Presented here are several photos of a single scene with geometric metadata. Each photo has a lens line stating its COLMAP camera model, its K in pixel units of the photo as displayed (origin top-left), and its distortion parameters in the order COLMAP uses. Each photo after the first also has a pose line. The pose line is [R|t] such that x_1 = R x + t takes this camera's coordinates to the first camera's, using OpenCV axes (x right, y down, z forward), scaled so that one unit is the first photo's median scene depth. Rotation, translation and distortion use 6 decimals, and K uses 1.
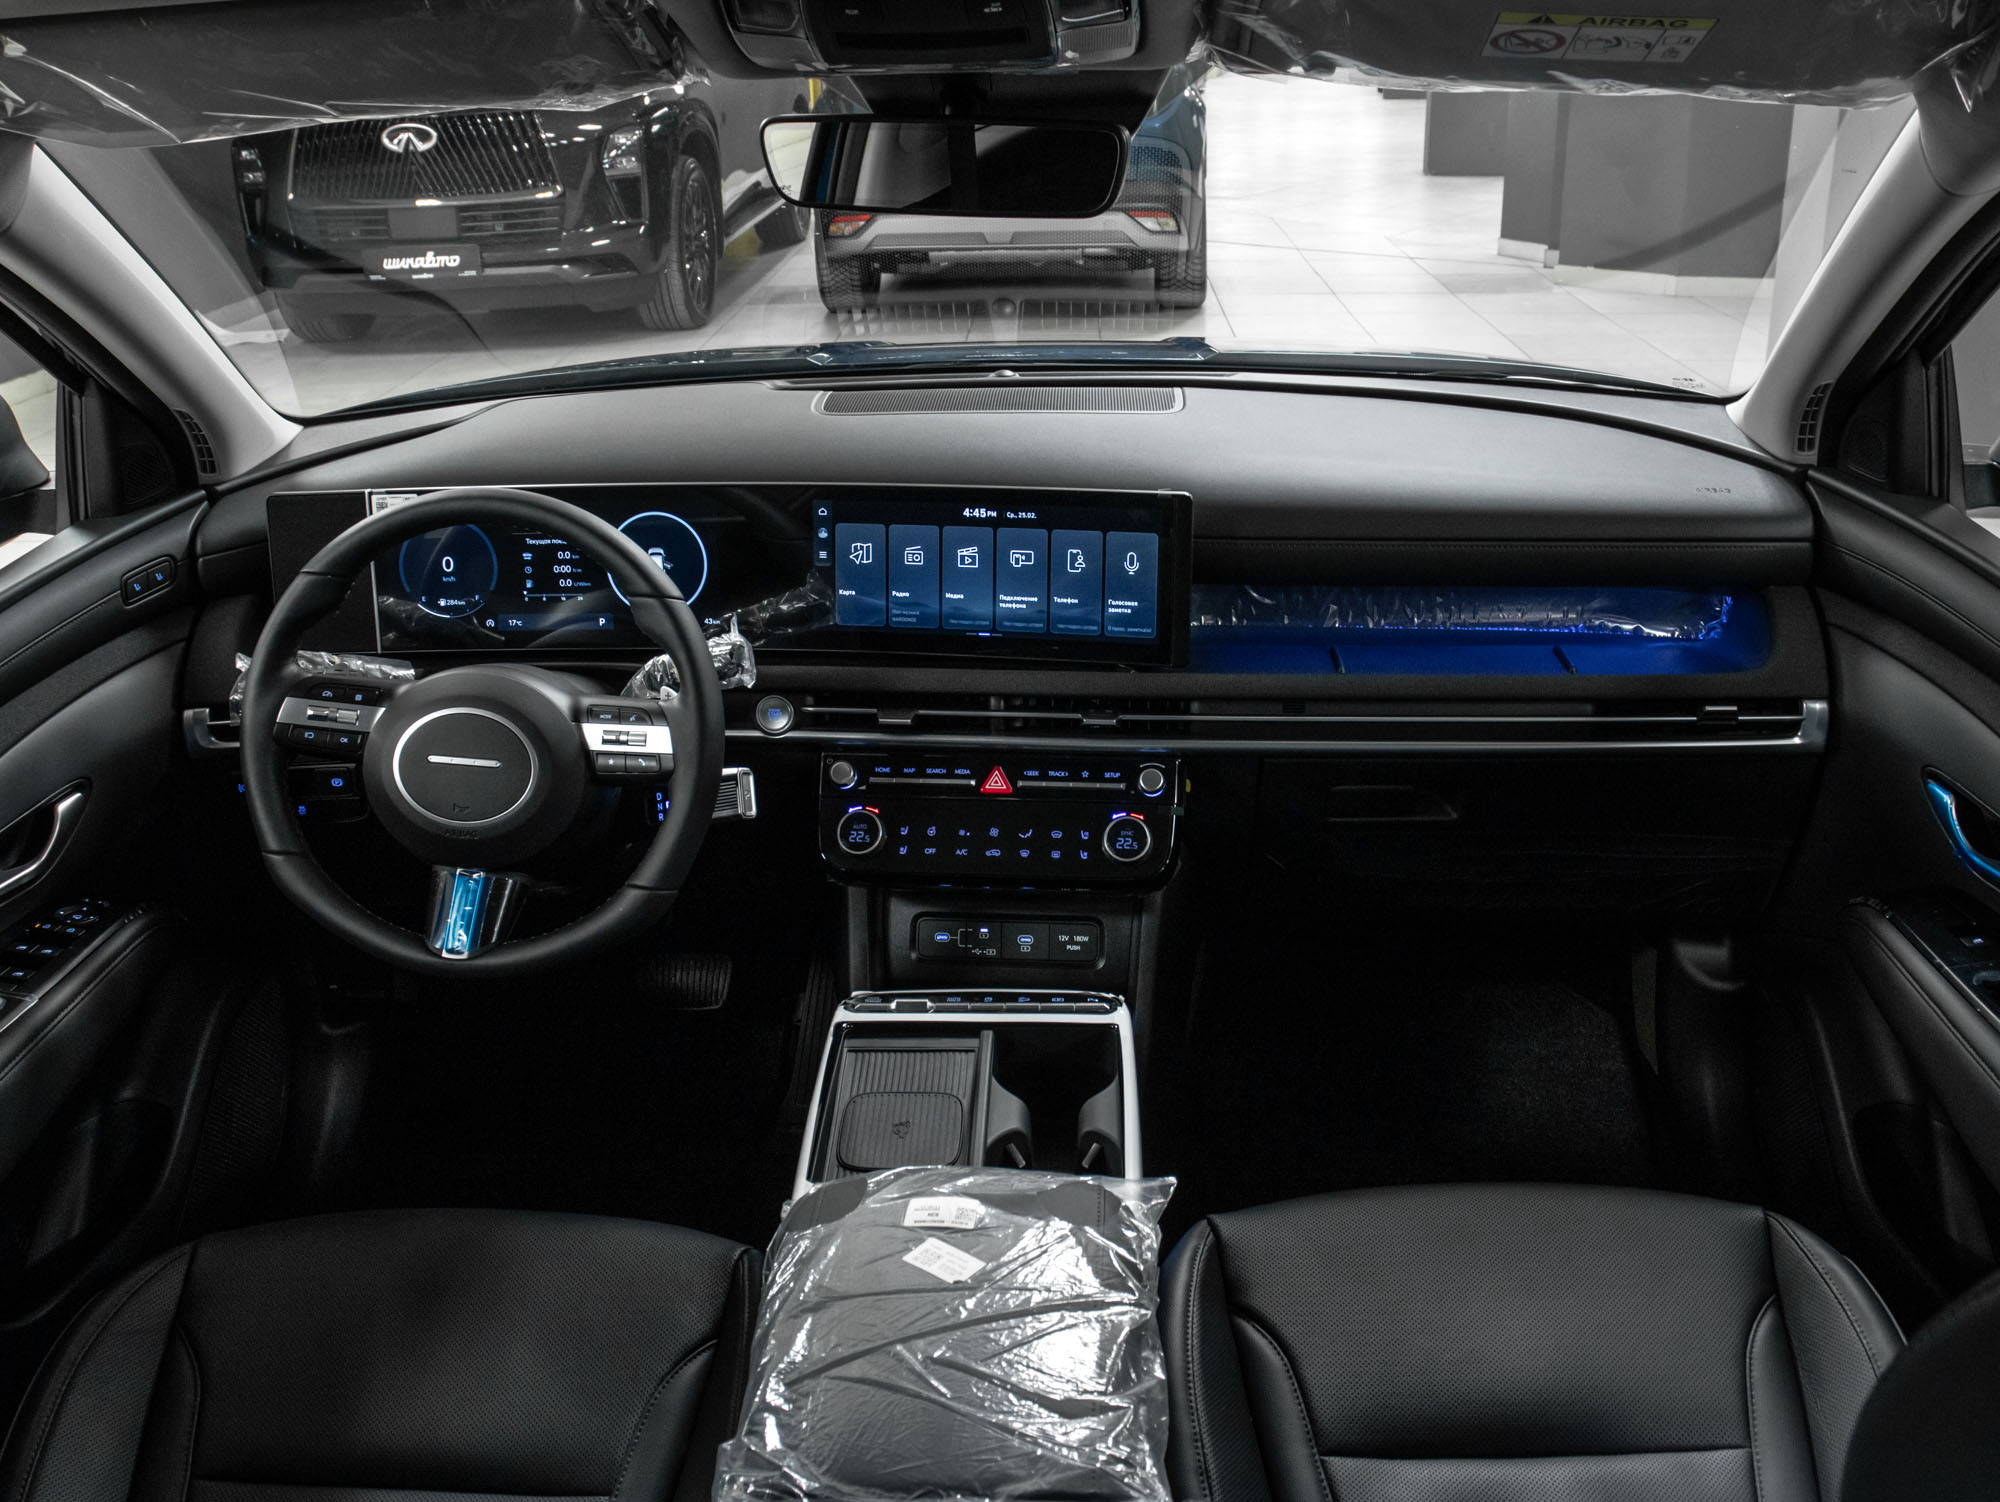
lens RADIAL K [[2234.4, 0, 1000.9], [0, 2234.4, 750.6], [0, 0, 1]] dist [-0.089674, 0.000000]
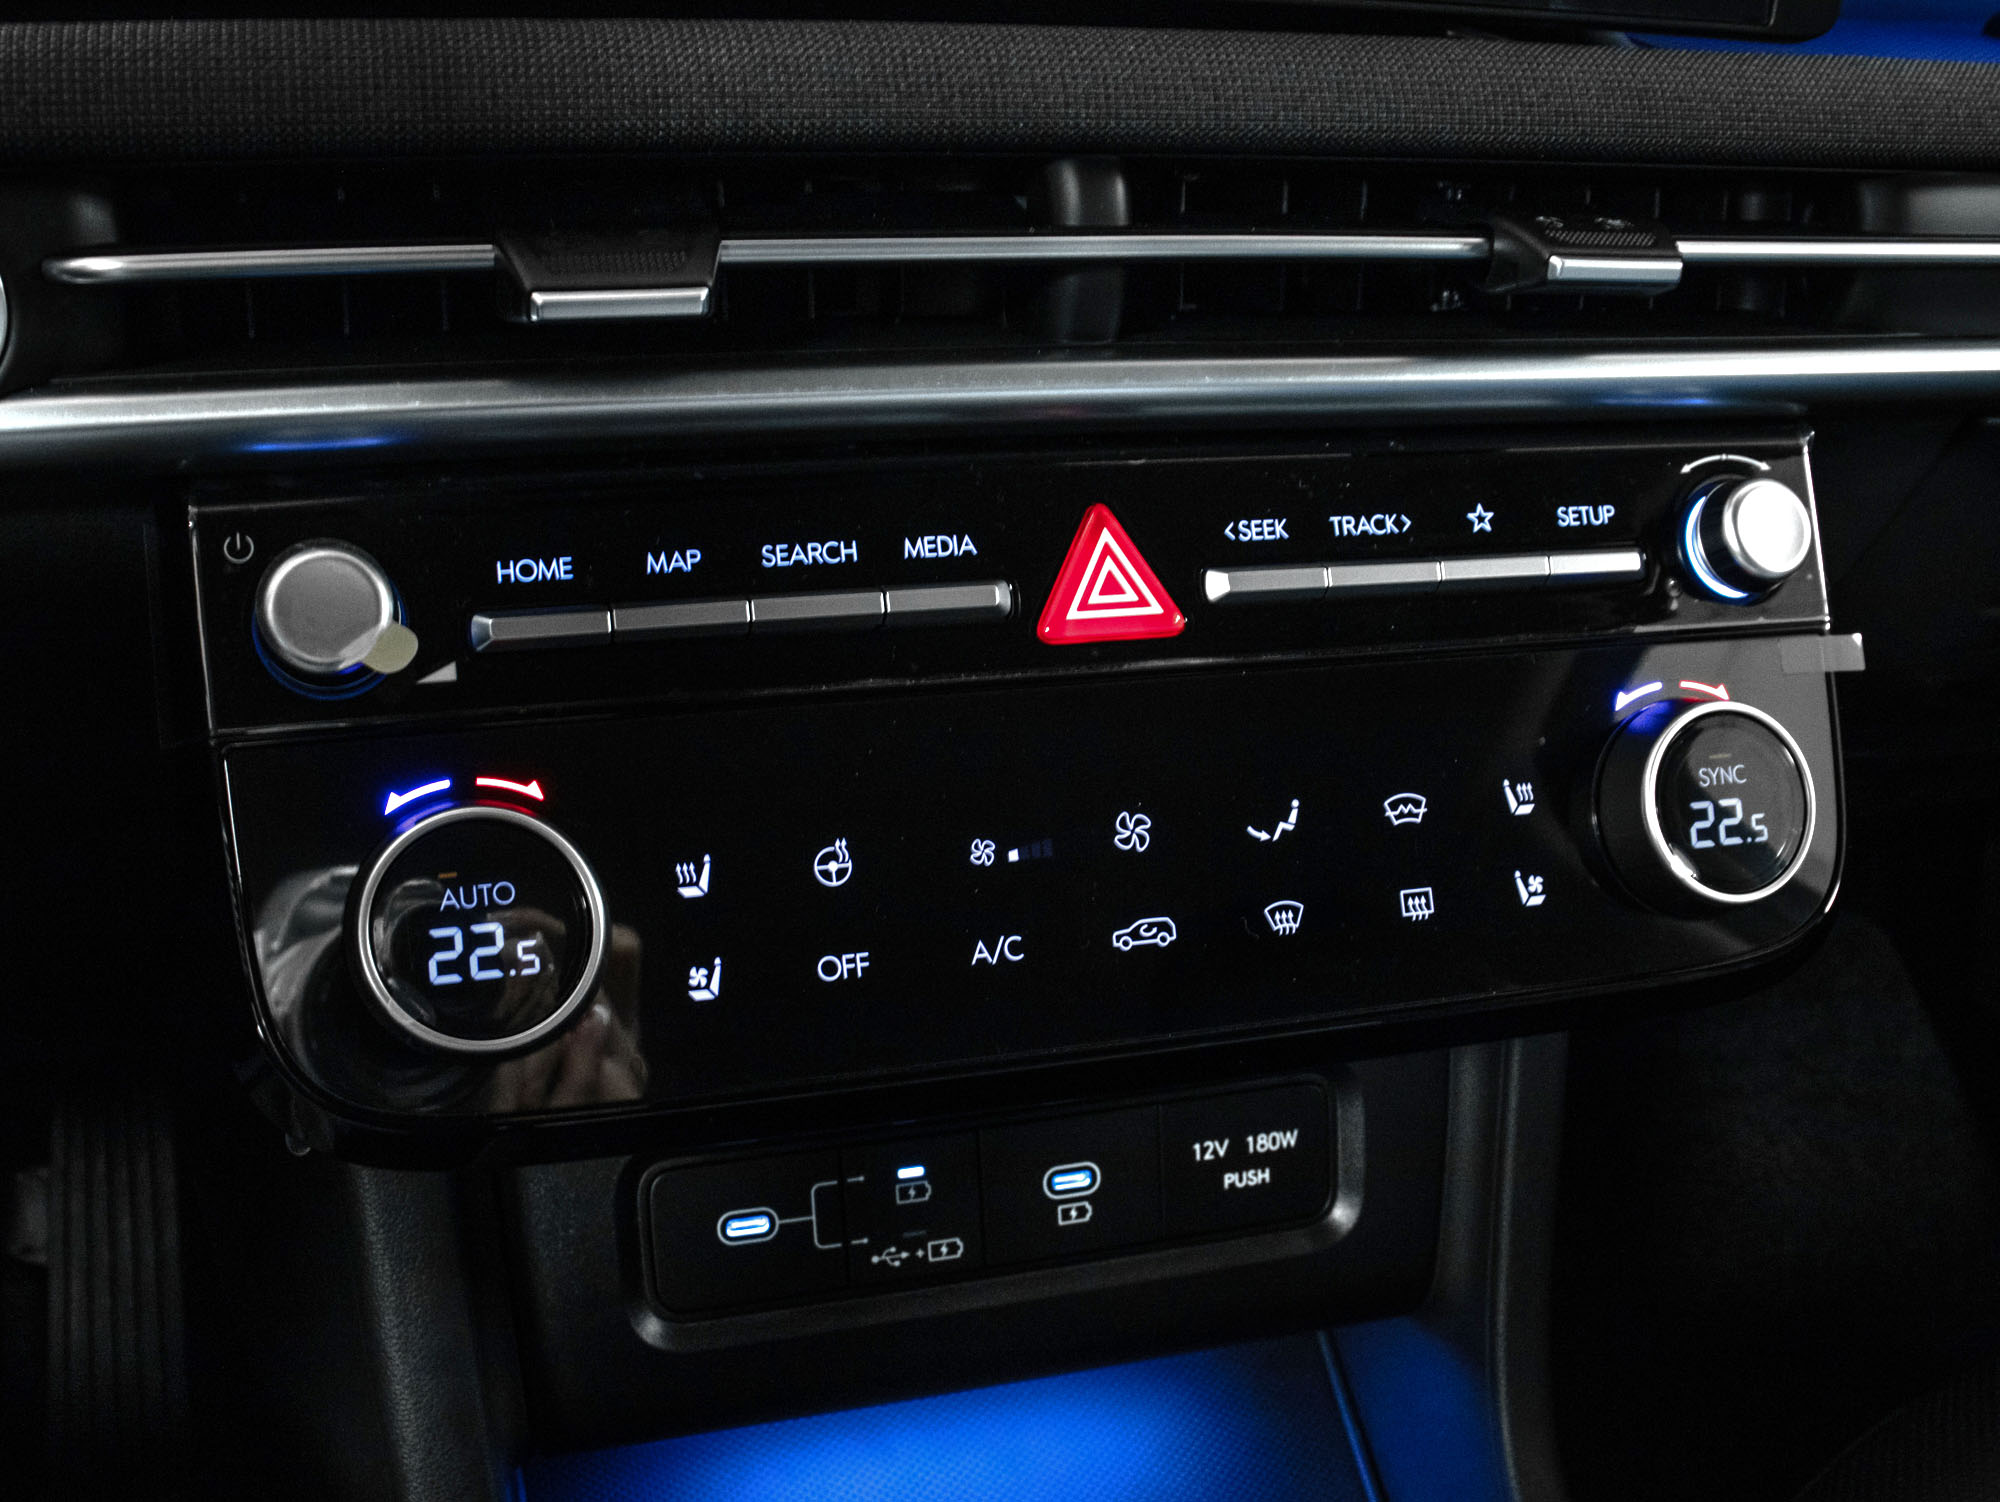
lens RADIAL K [[2234.4, 0, 995.3], [0, 2234.4, 756.0], [0, 0, 1]] dist [-0.089674, 0.000000]
pose [[0.922340, -0.113255, 0.369408, -0.089350], [0.058965, 0.986136, 0.155110, -0.003002], [-0.381854, -0.121282, 0.916230, 0.813912]]
